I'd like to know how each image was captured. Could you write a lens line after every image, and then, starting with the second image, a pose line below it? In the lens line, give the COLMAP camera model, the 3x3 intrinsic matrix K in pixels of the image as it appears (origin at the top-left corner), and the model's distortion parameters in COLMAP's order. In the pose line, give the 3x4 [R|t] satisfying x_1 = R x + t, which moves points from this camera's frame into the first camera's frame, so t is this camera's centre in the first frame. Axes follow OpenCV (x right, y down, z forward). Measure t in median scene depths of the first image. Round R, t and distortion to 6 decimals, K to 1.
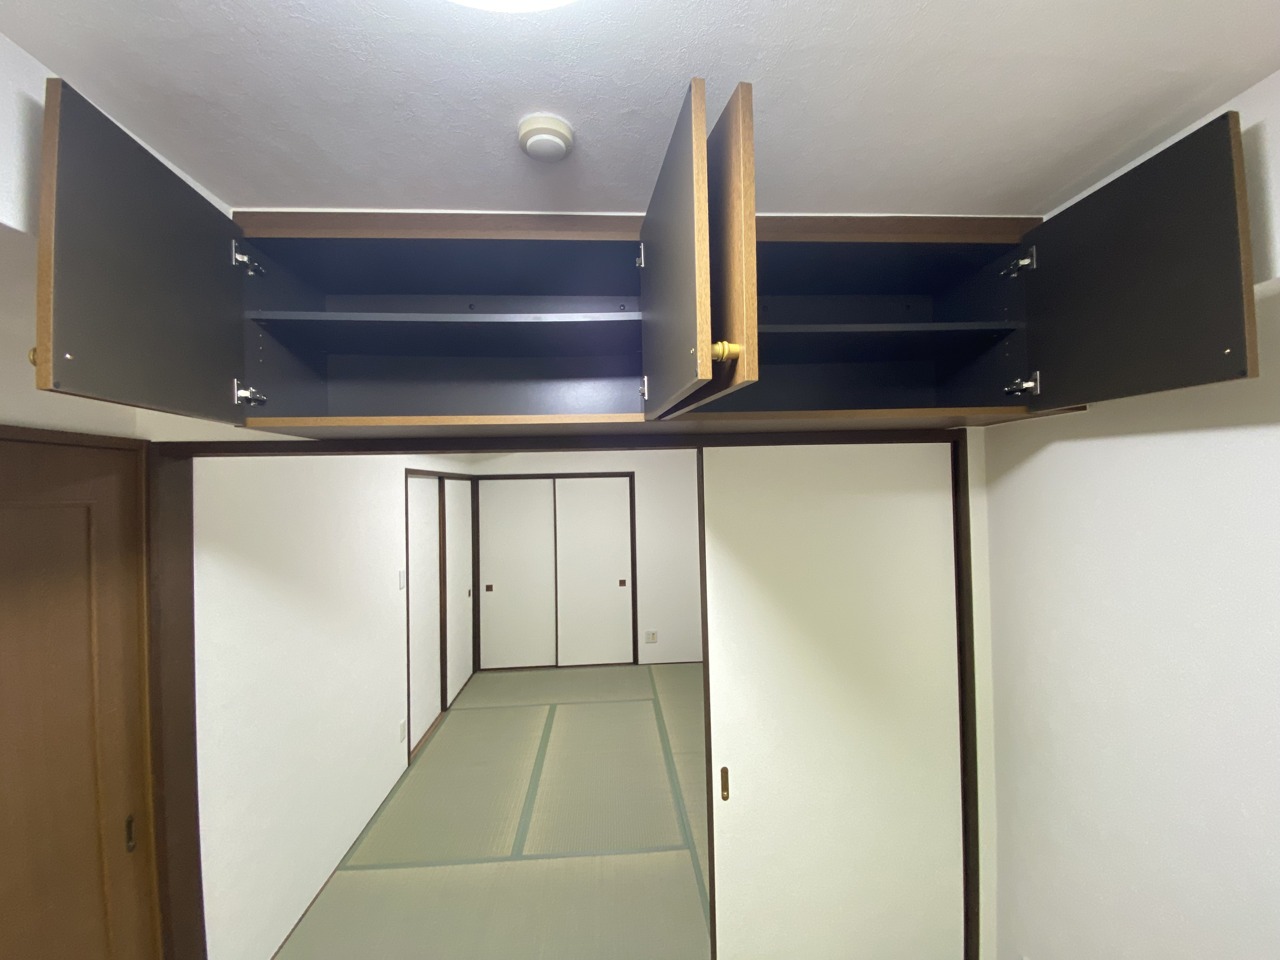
lens RADIAL K [[508.5, 0, 646.5], [0, 508.5, 474.3], [0, 0, 1]] dist [0.067399, -0.000041]
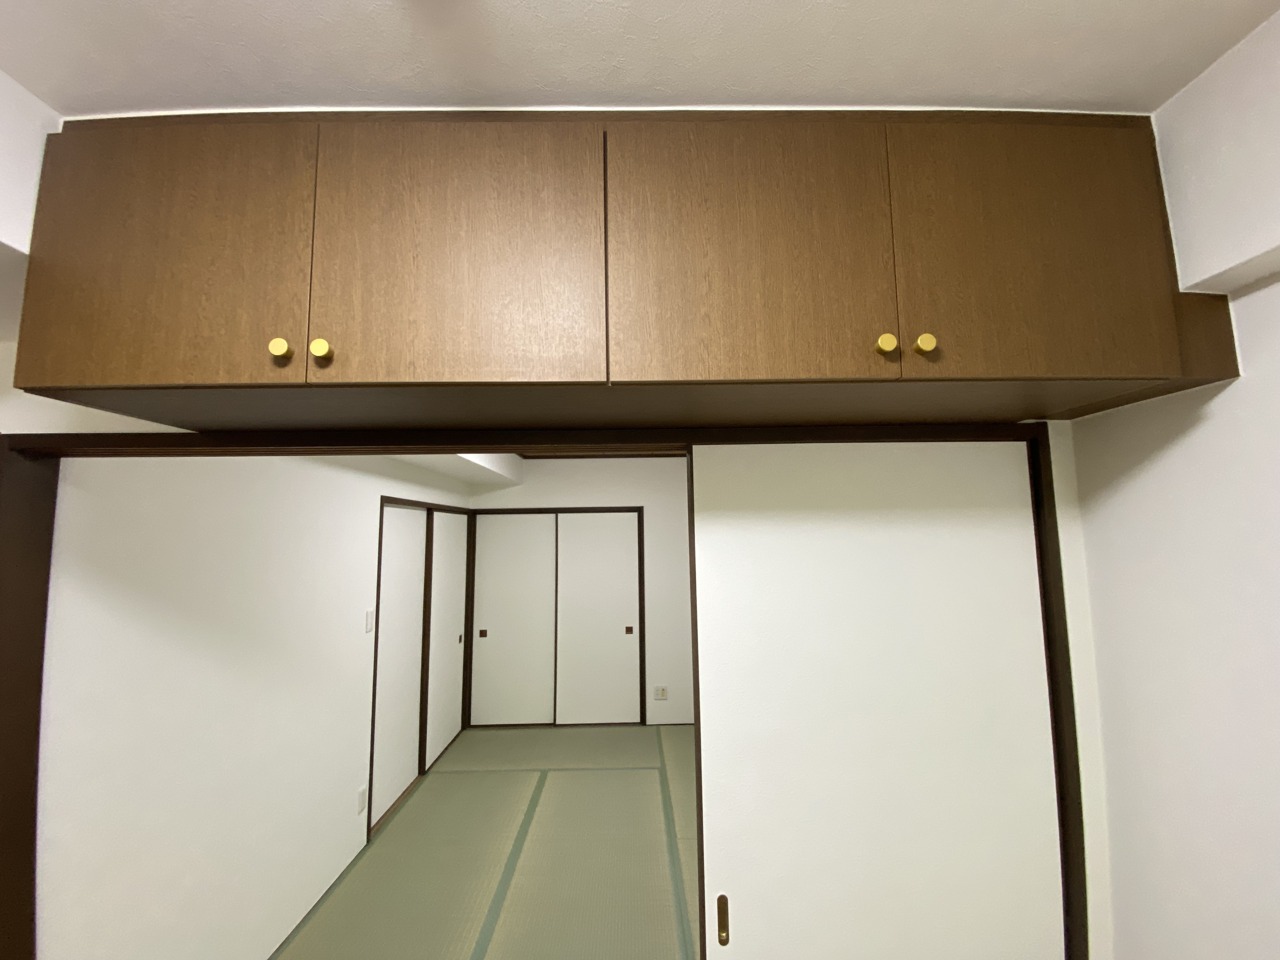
lens RADIAL K [[514.5, 0, 648.9], [0, 514.5, 477.3], [0, 0, 1]] dist [0.041462, -0.012852]
pose [[0.999167, 0.004082, -0.040596, 0.028702], [-0.007353, 0.996707, -0.080755, 0.021236], [0.040133, 0.080986, 0.995907, 0.089913]]
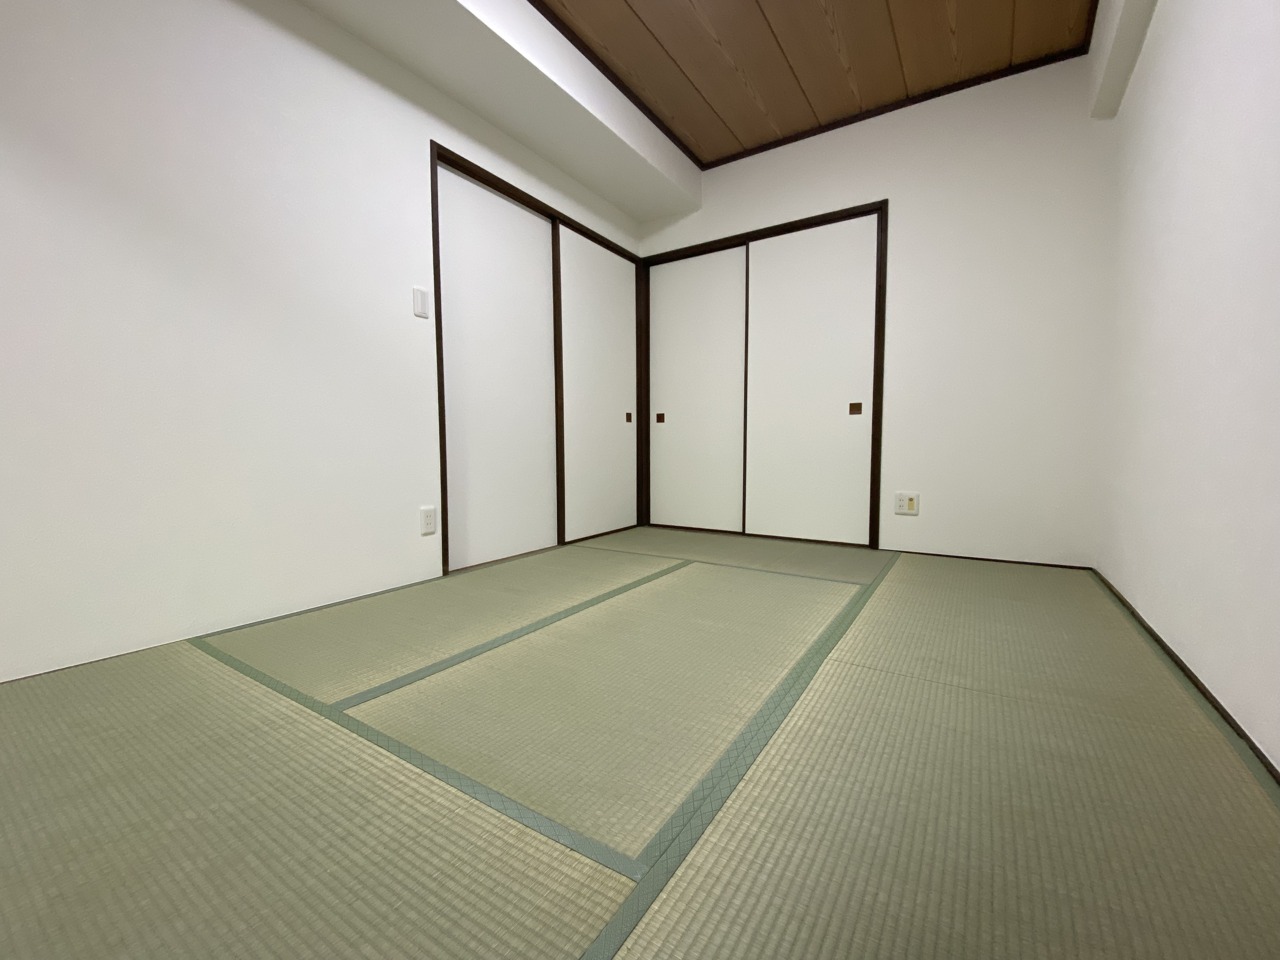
lens RADIAL K [[525.3, 0, 635.8], [0, 525.3, 477.6], [0, 0, 1]] dist [0.021380, -0.020228]
pose [[0.803128, 0.053865, -0.593367, 0.133628], [0.011530, 0.994313, 0.105868, 0.274373], [0.595695, -0.091867, 0.797939, 0.461669]]
